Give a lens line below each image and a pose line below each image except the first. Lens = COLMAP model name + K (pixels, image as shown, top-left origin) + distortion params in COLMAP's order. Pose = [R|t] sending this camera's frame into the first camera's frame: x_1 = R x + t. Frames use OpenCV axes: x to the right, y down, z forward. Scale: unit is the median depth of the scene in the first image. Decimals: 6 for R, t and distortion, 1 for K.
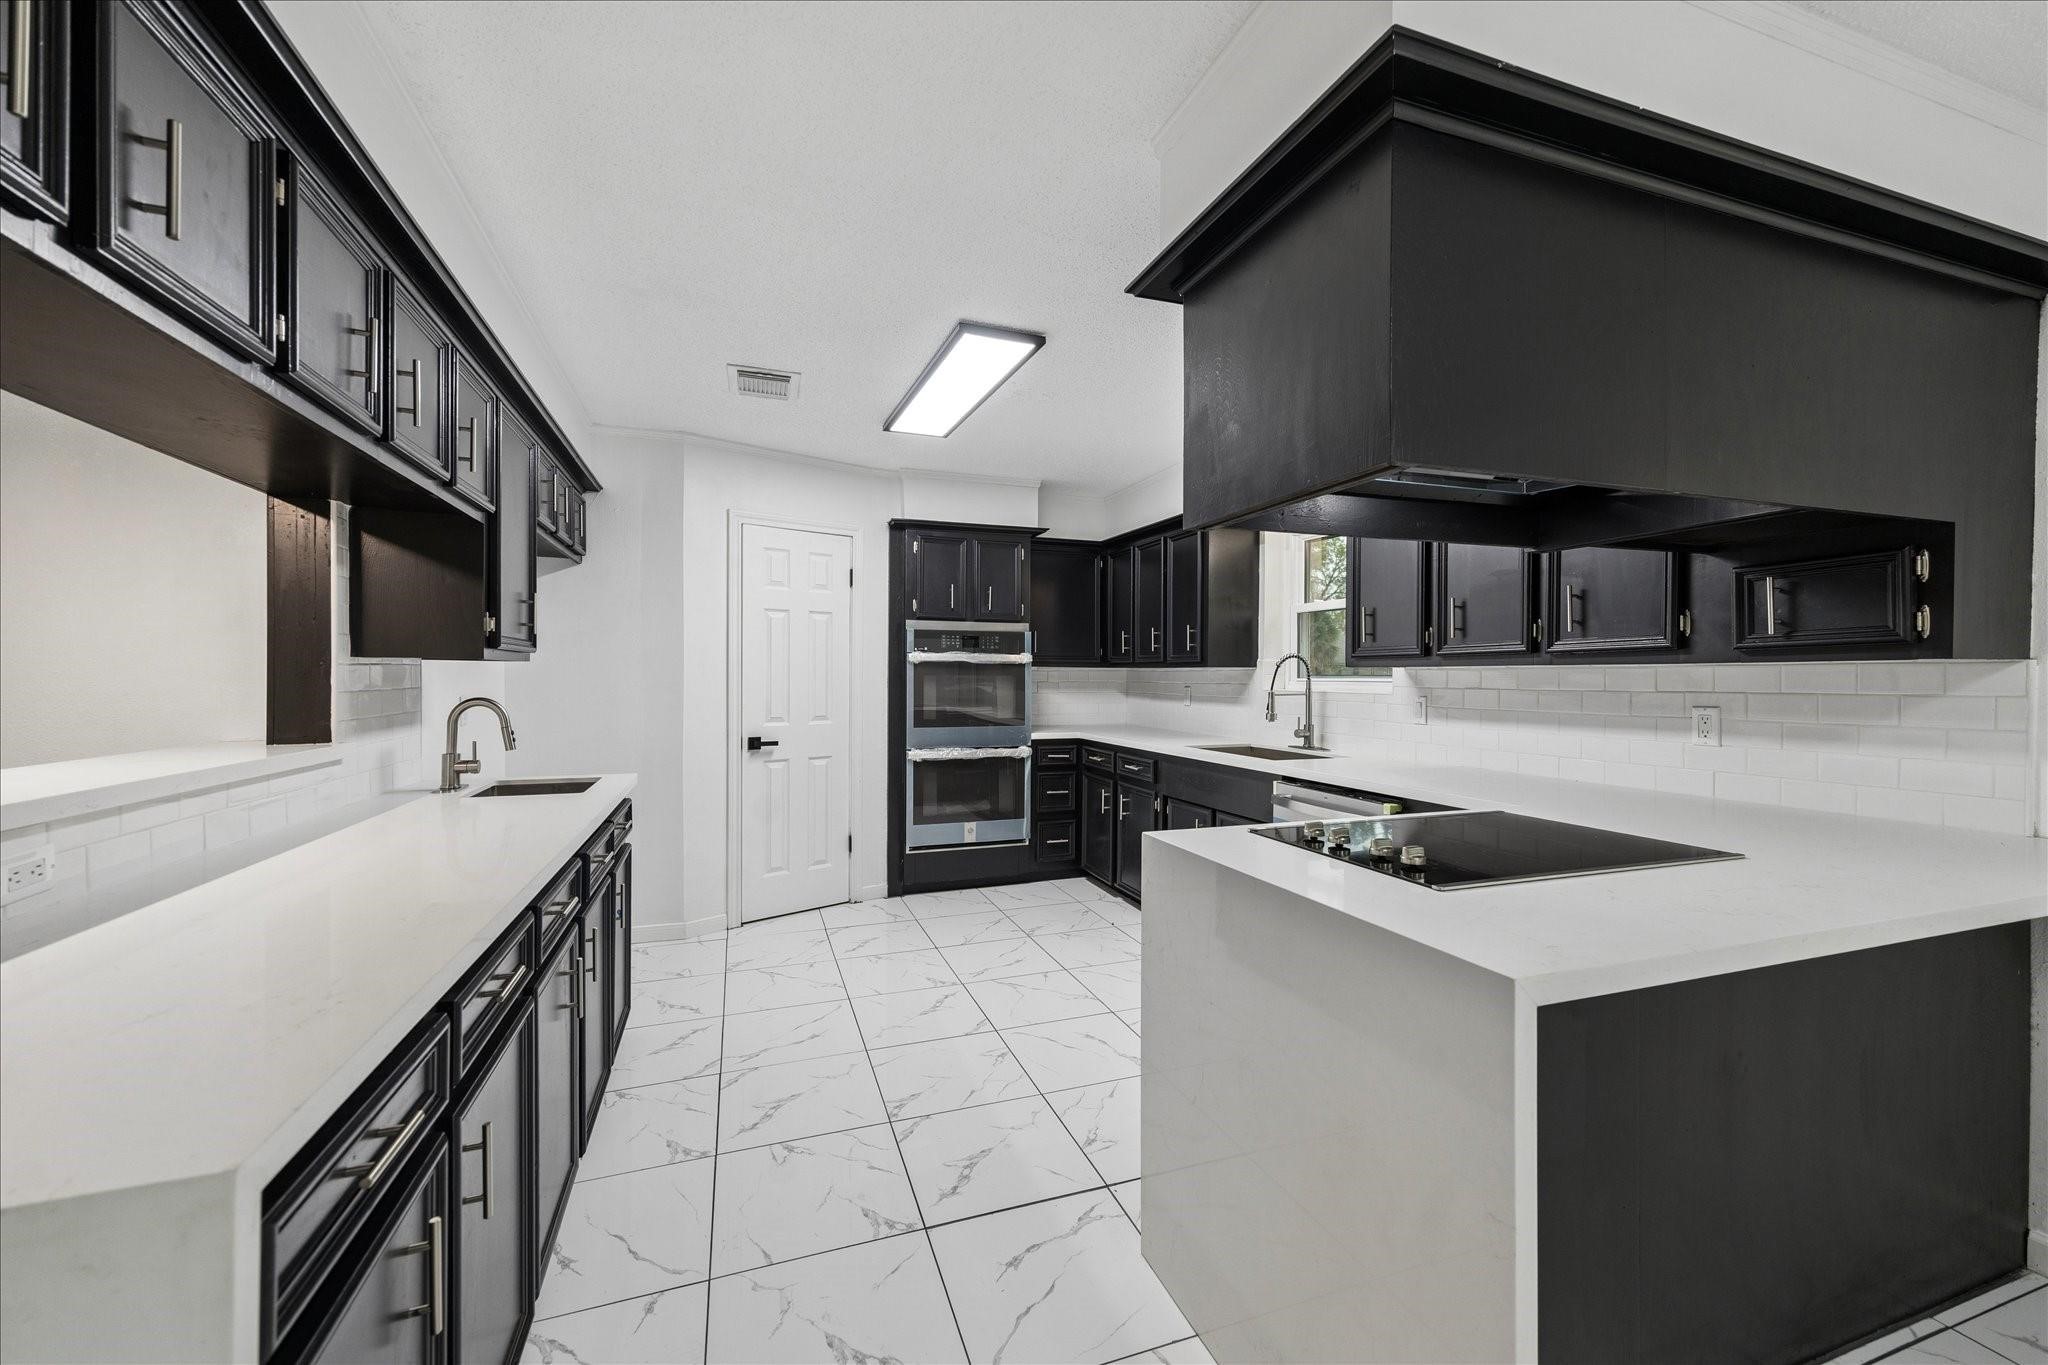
lens RADIAL K [[796.1, 0, 1022.8], [0, 796.1, 680.5], [0, 0, 1]] dist [0.002777, -0.000184]
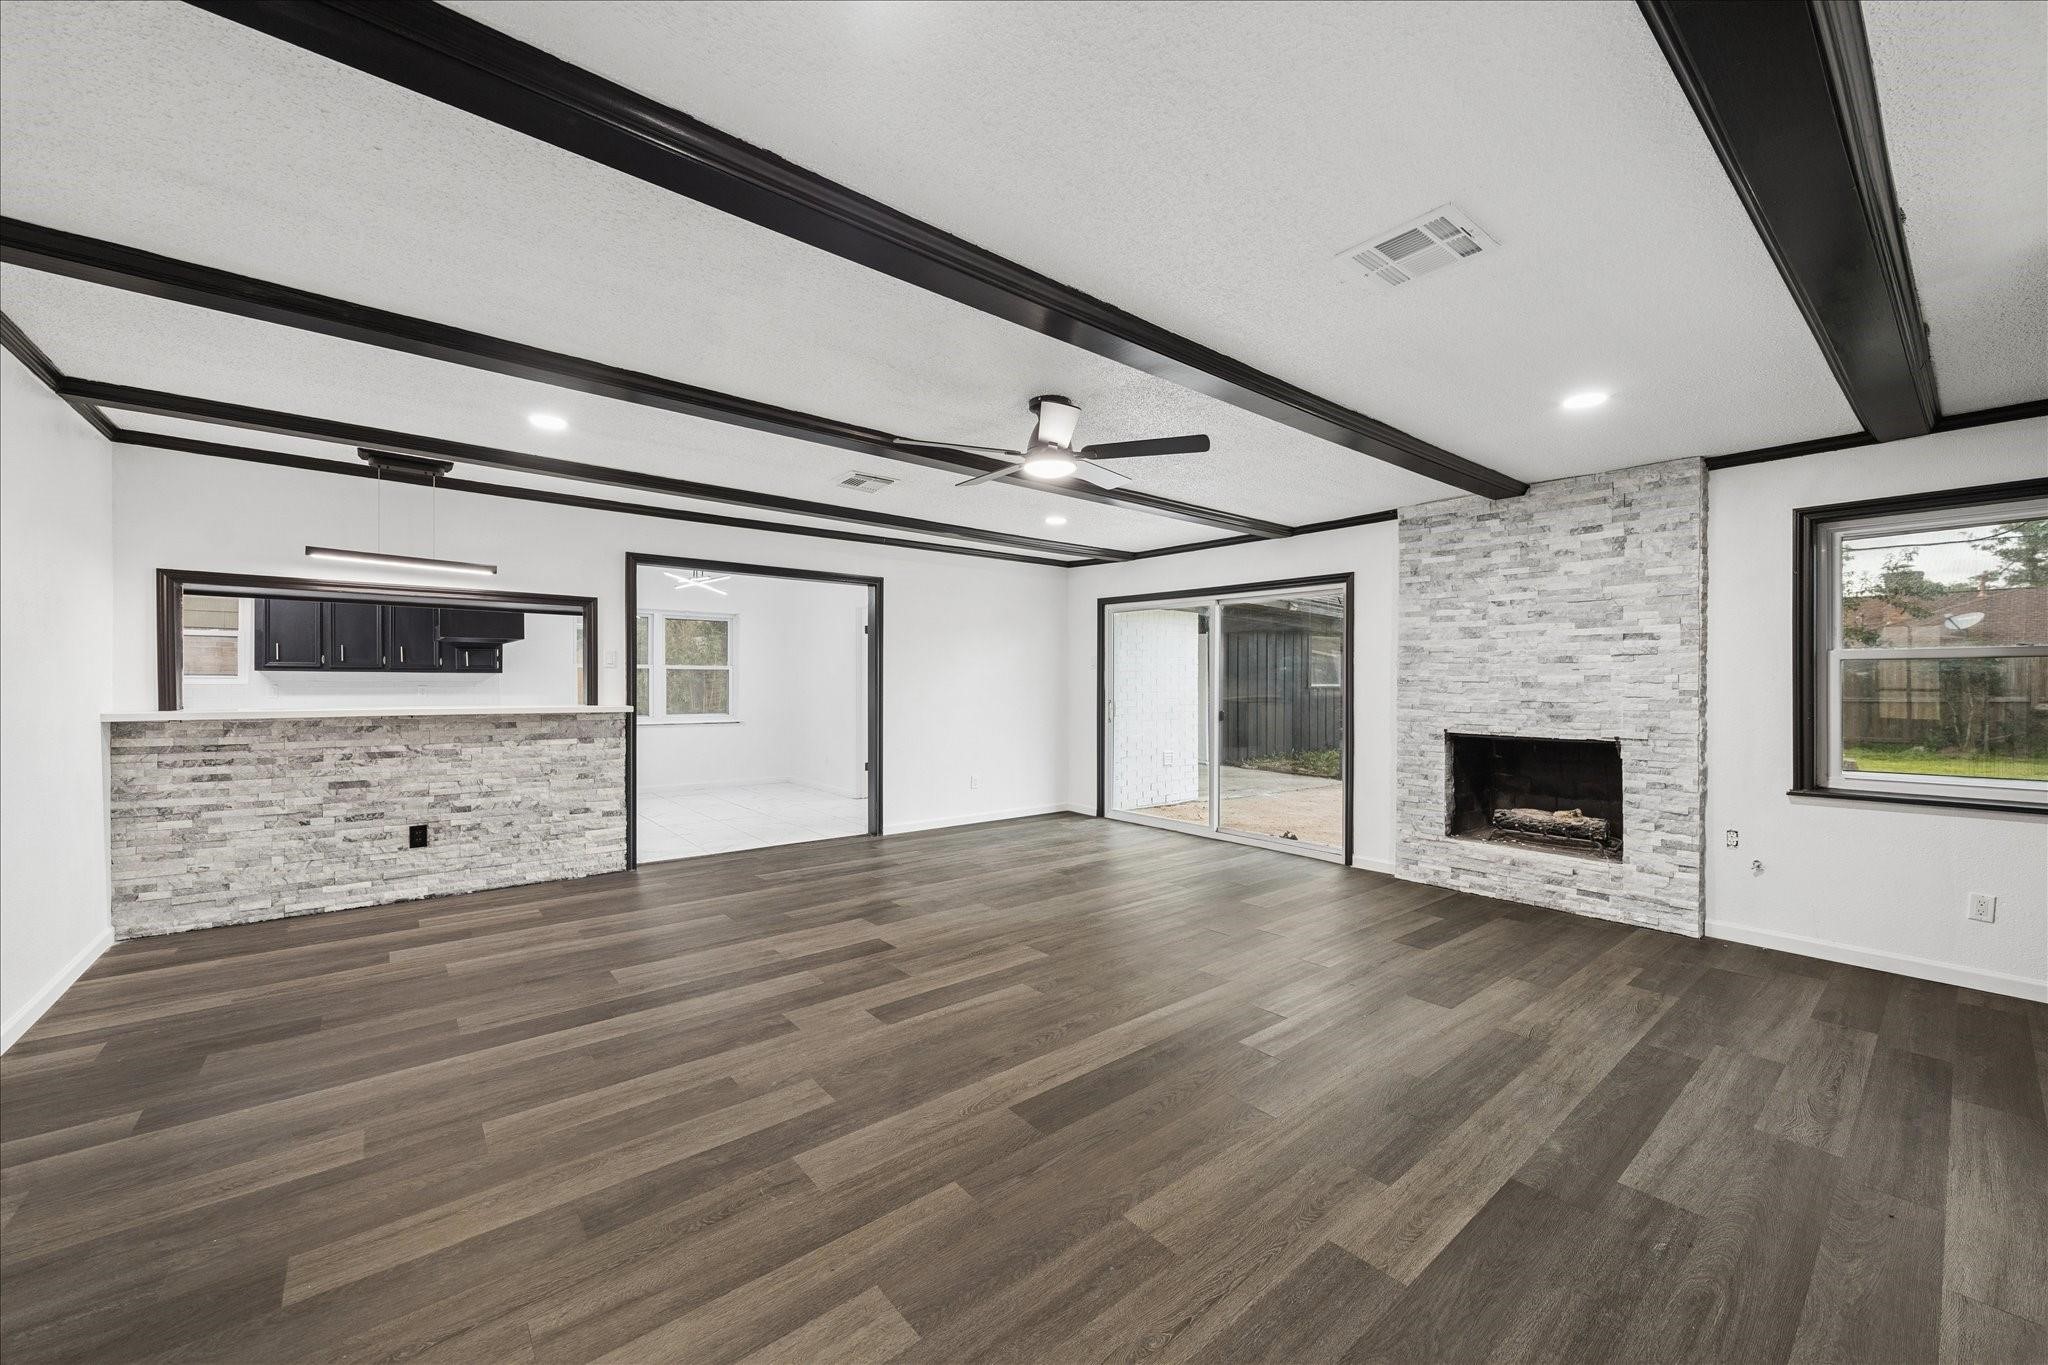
lens RADIAL K [[796.1, 0, 1048.3], [0, 796.1, 679.2], [0, 0, 1]] dist [0.002777, -0.000184]
pose [[-0.371592, -0.002262, 0.928393, -1.951428], [0.000640, 0.999996, 0.002692, -0.000853], [-0.928396, 0.001595, -0.371590, -0.113868]]
